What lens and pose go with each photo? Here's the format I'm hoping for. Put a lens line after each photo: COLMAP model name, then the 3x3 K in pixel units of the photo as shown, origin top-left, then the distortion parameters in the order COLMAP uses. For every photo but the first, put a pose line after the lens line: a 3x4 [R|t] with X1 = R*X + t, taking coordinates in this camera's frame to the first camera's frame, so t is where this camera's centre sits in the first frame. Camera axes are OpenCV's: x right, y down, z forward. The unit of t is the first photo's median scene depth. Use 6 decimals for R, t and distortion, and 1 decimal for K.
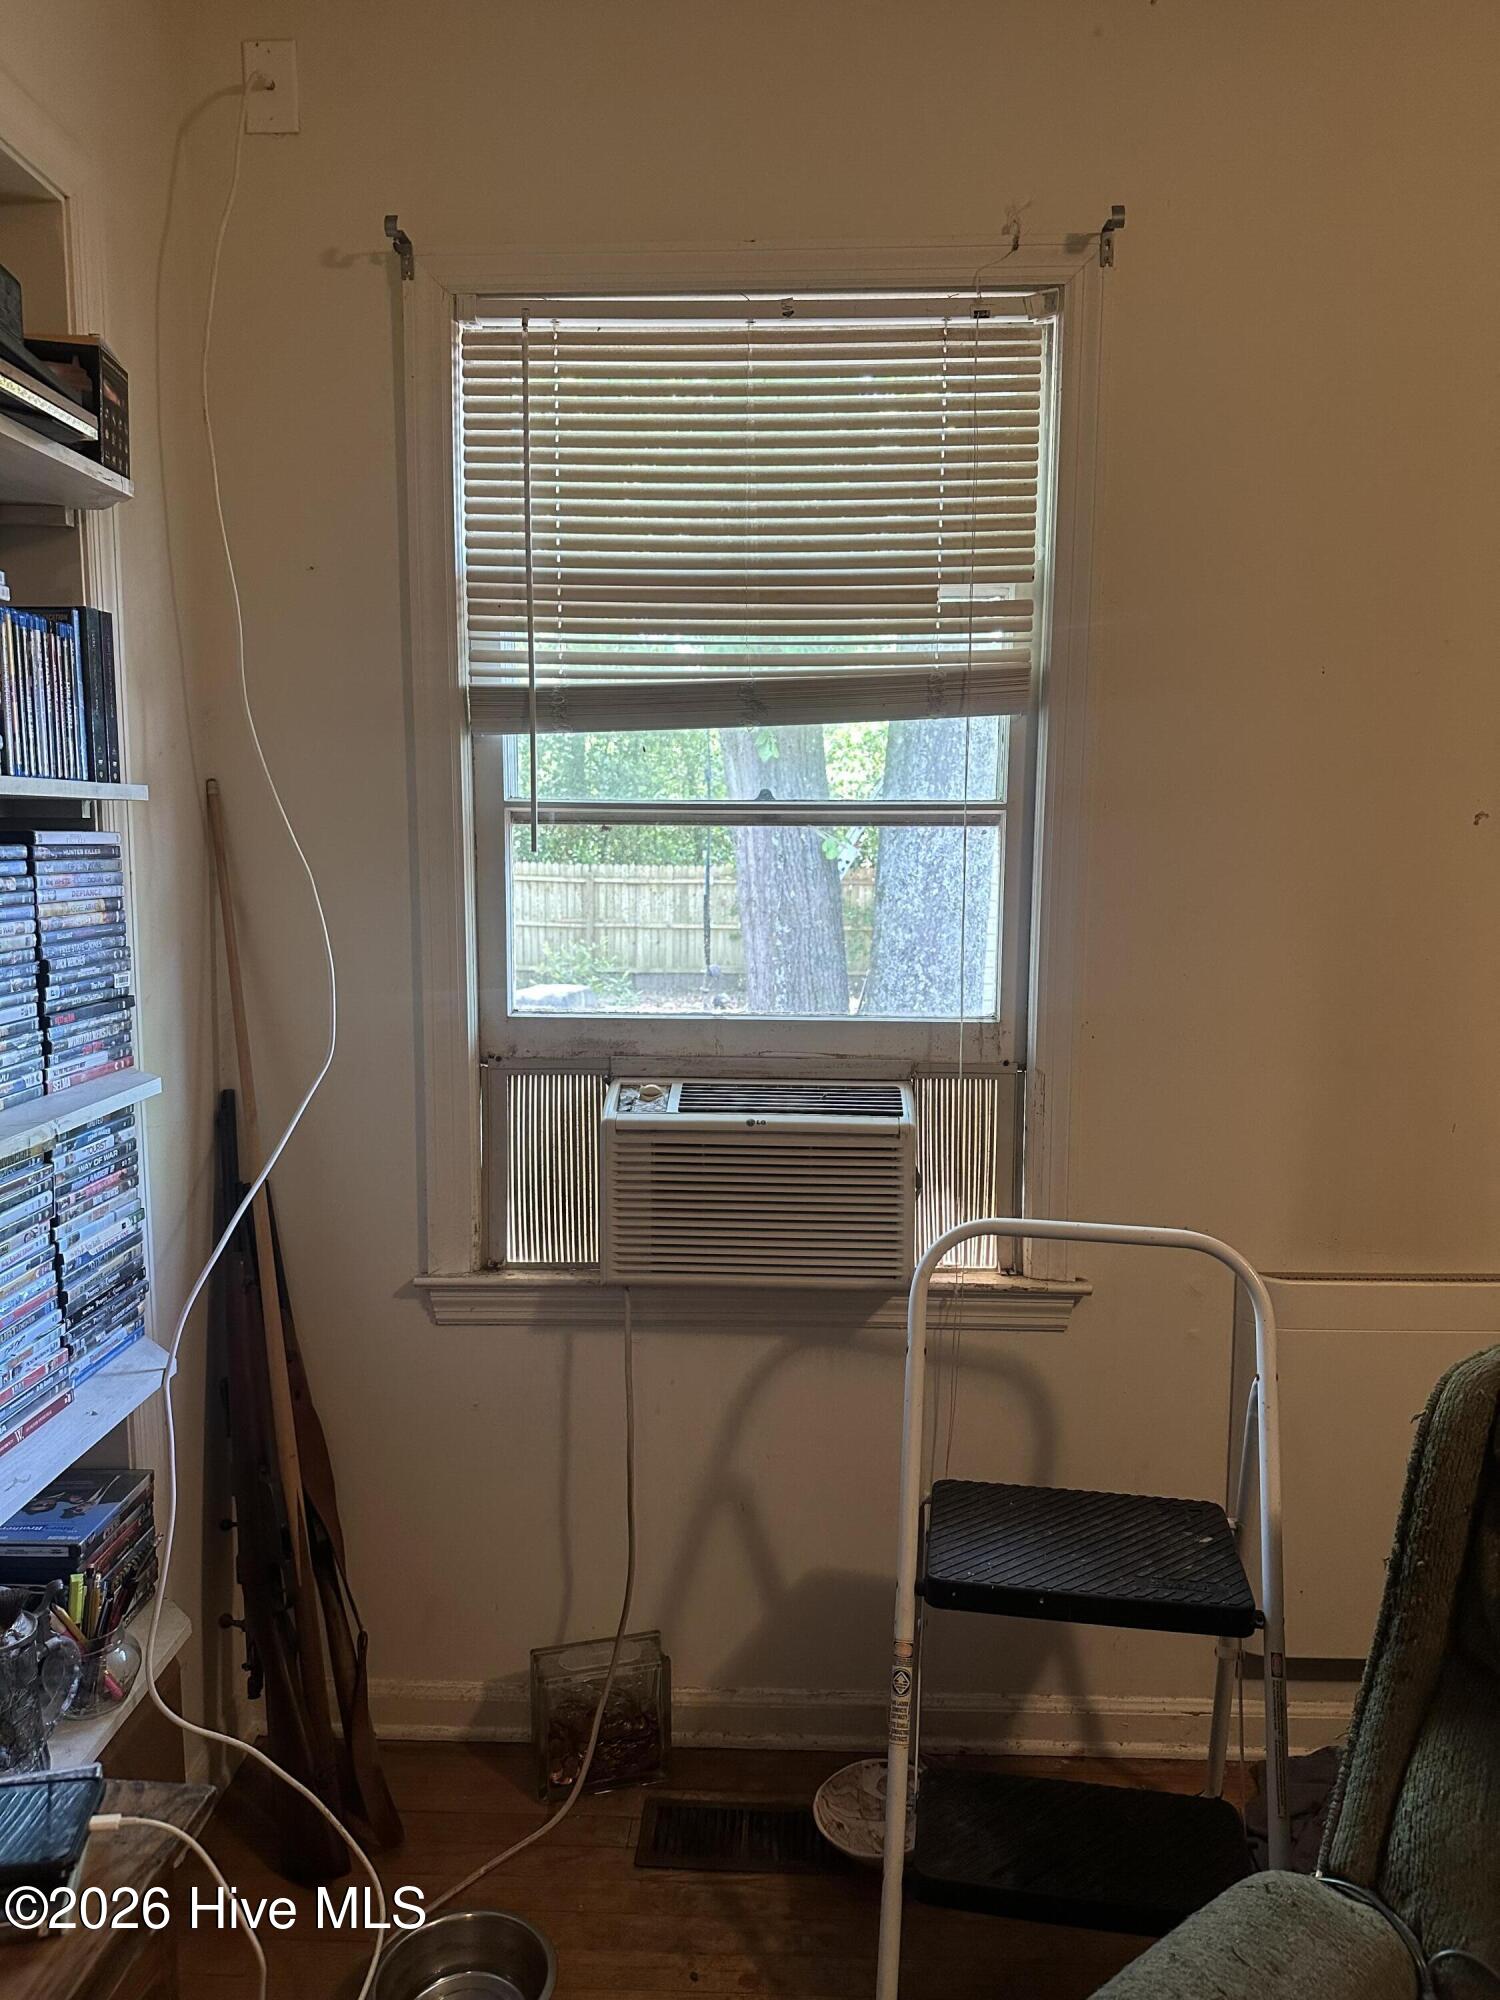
lens RADIAL K [[1343.1, 0, 750.0], [0, 1343.1, 1000.0], [0, 0, 1]] dist [0.005640, -0.029319]
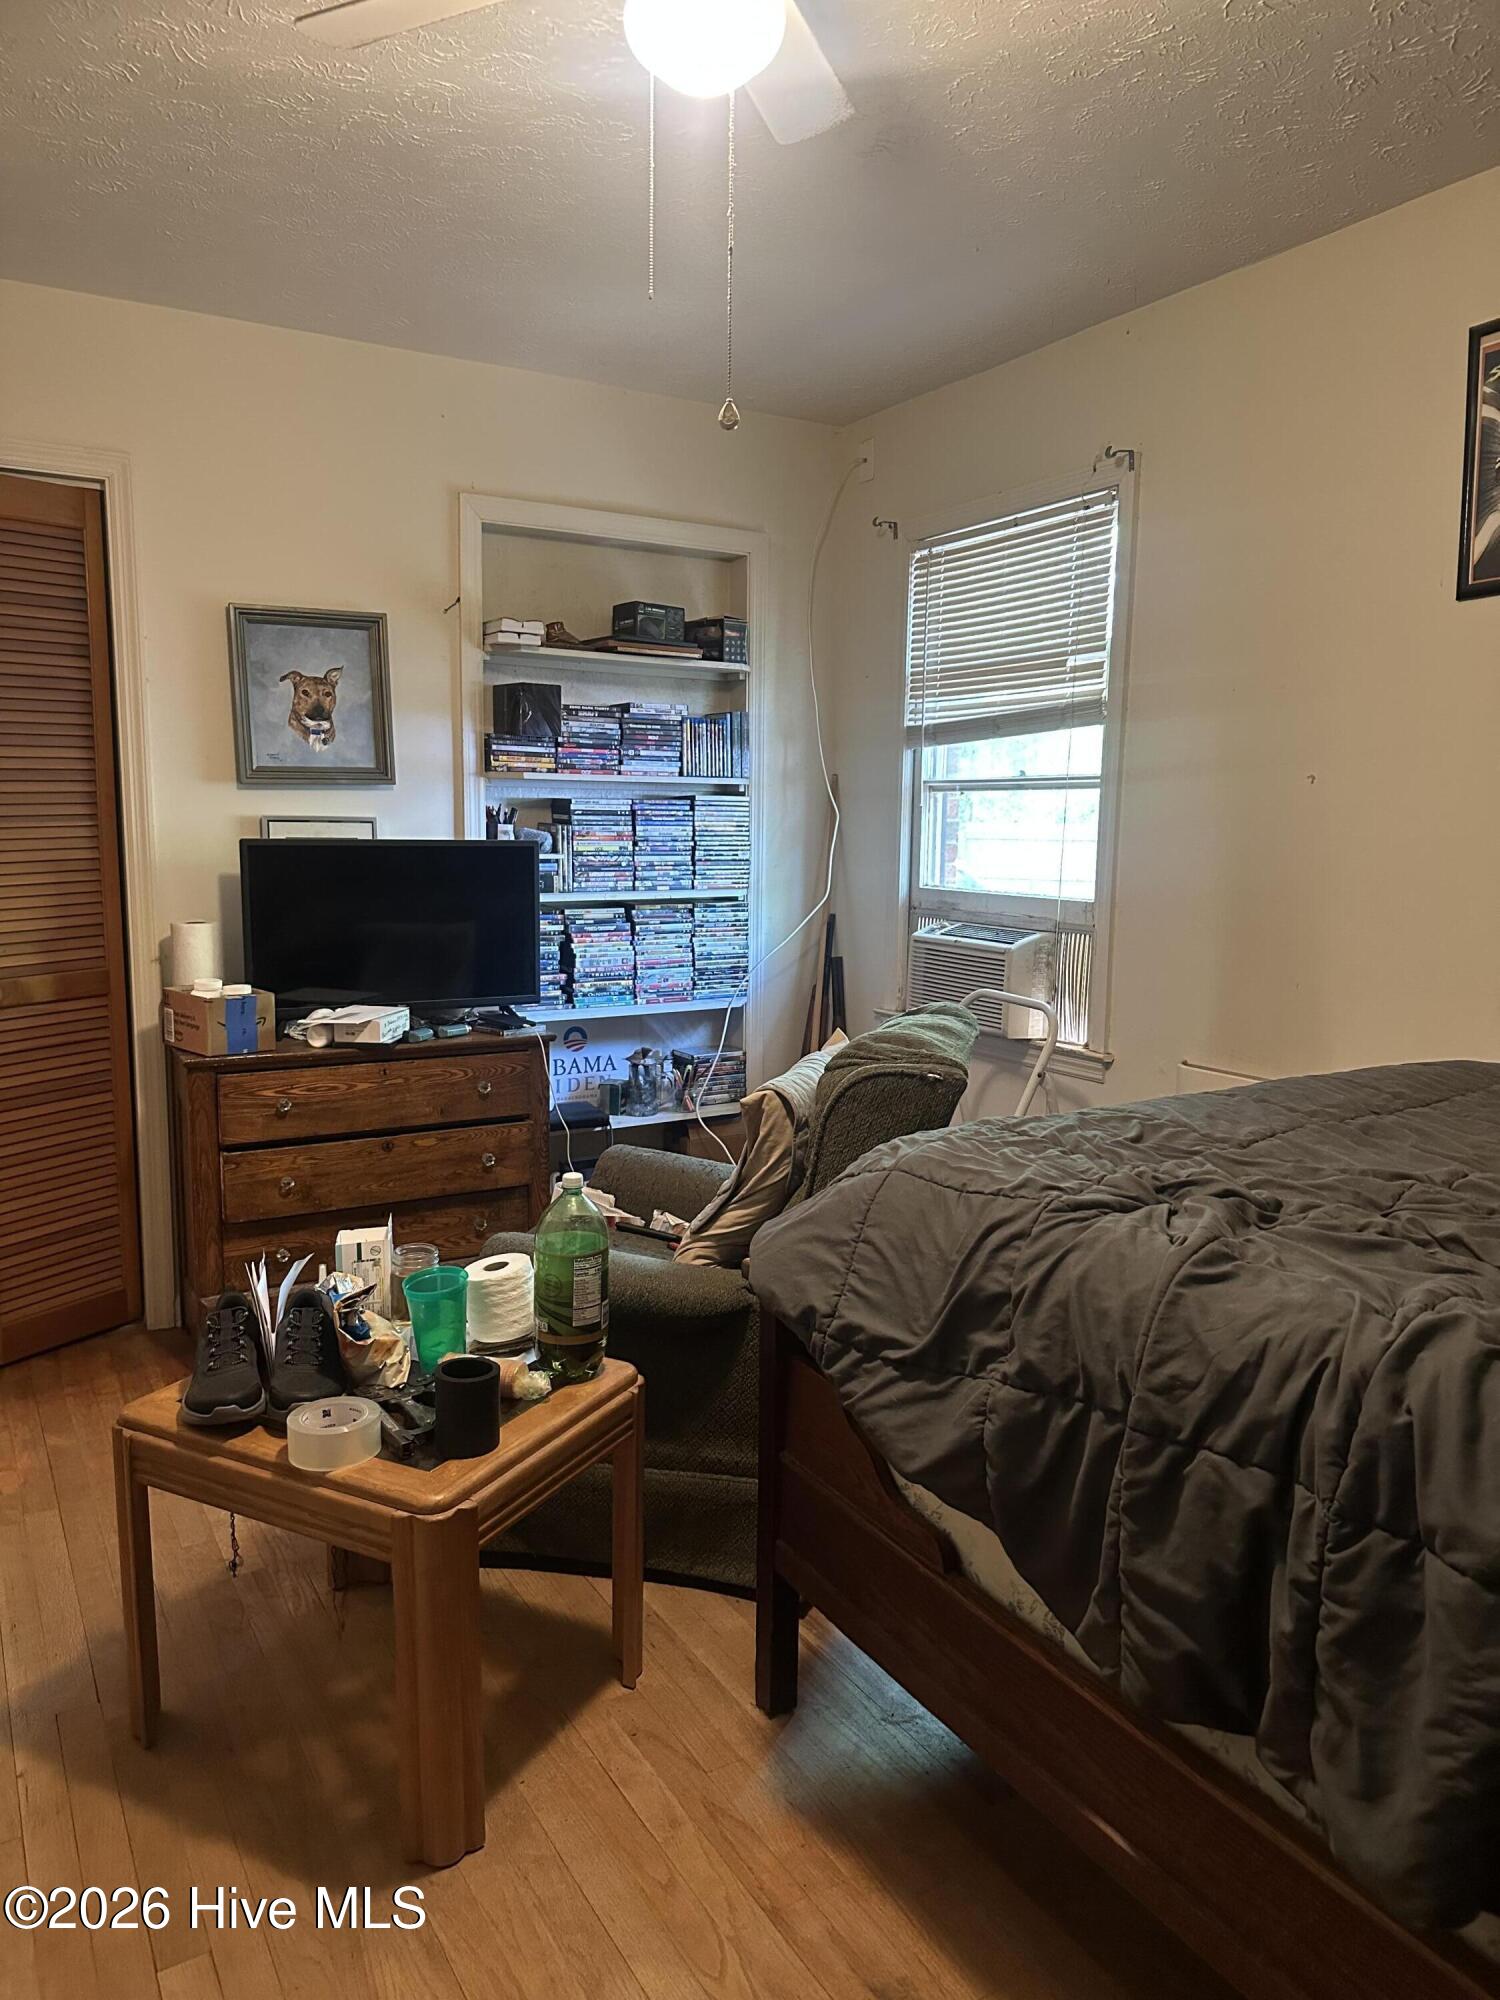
lens RADIAL K [[1399.9, 0, 748.9], [0, 1399.9, 985.6], [0, 0, 1]] dist [-0.004905, -0.009700]
pose [[0.533838, 0.100824, -0.839554, 1.536638], [-0.105004, 0.993085, 0.052494, 0.079574], [0.839042, 0.060133, 0.540734, -0.360823]]
